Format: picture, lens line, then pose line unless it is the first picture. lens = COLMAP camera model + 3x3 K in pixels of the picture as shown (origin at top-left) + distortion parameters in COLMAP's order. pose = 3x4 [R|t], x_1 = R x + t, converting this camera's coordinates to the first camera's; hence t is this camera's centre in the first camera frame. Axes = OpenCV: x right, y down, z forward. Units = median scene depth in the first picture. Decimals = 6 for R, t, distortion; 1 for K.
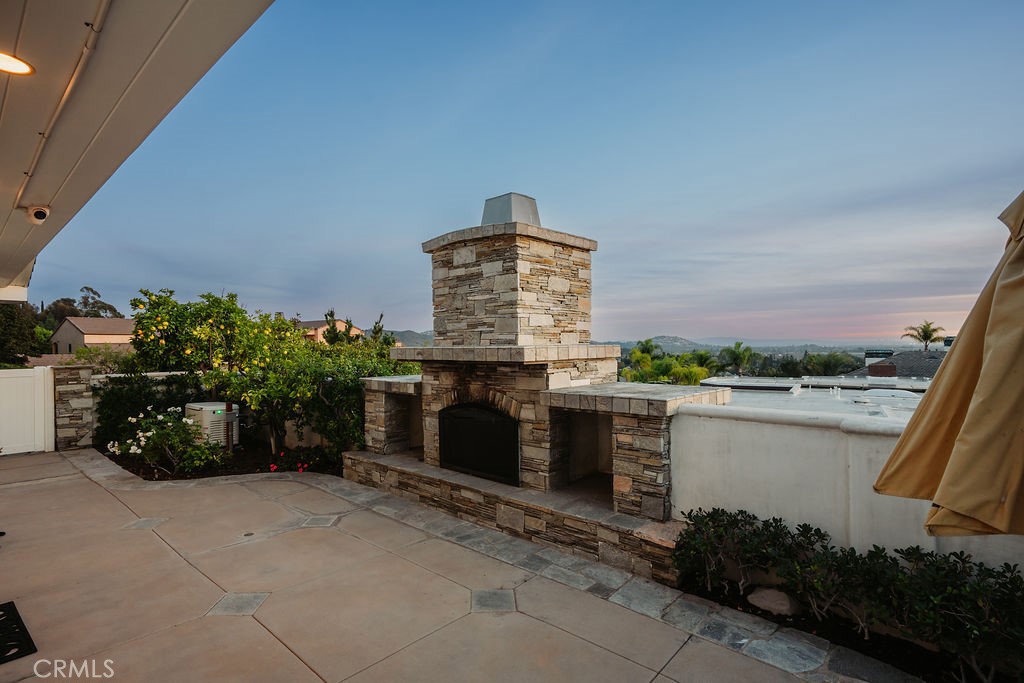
lens RADIAL K [[497.0, 0, 496.3], [0, 497.0, 342.7], [0, 0, 1]] dist [-0.015332, 0.001834]
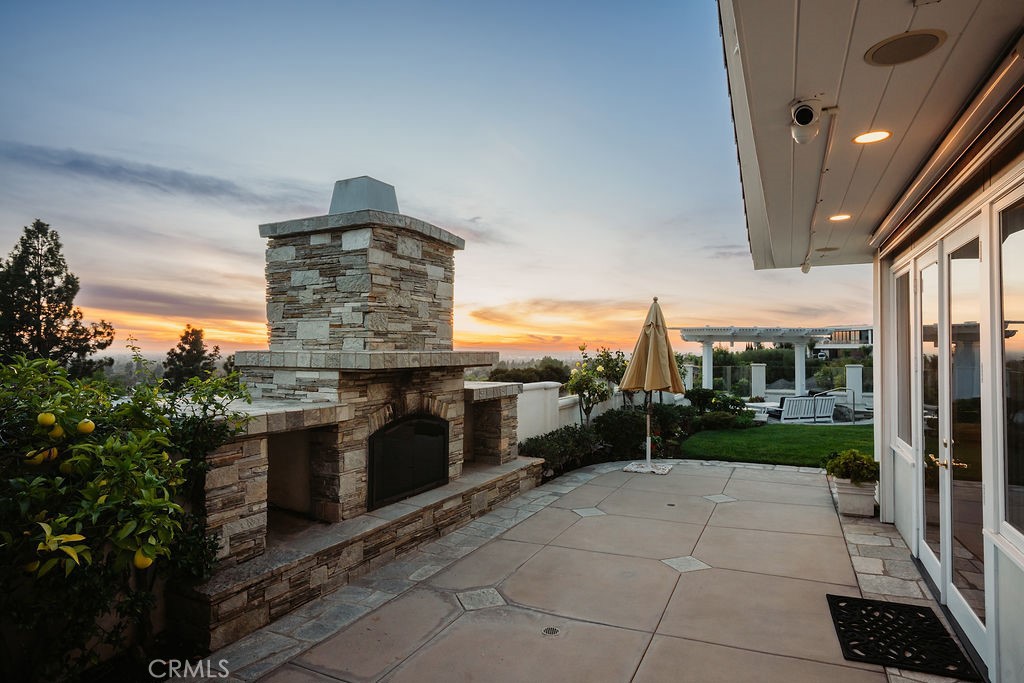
lens RADIAL K [[569.2, 0, 519.3], [0, 569.2, 335.7], [0, 0, 1]] dist [0.000547, 0.004614]
pose [[-0.284017, 0.033428, 0.958236, -1.101885], [-0.005438, 0.999320, -0.036473, 0.015863], [-0.958804, -0.015569, -0.283642, 1.123512]]
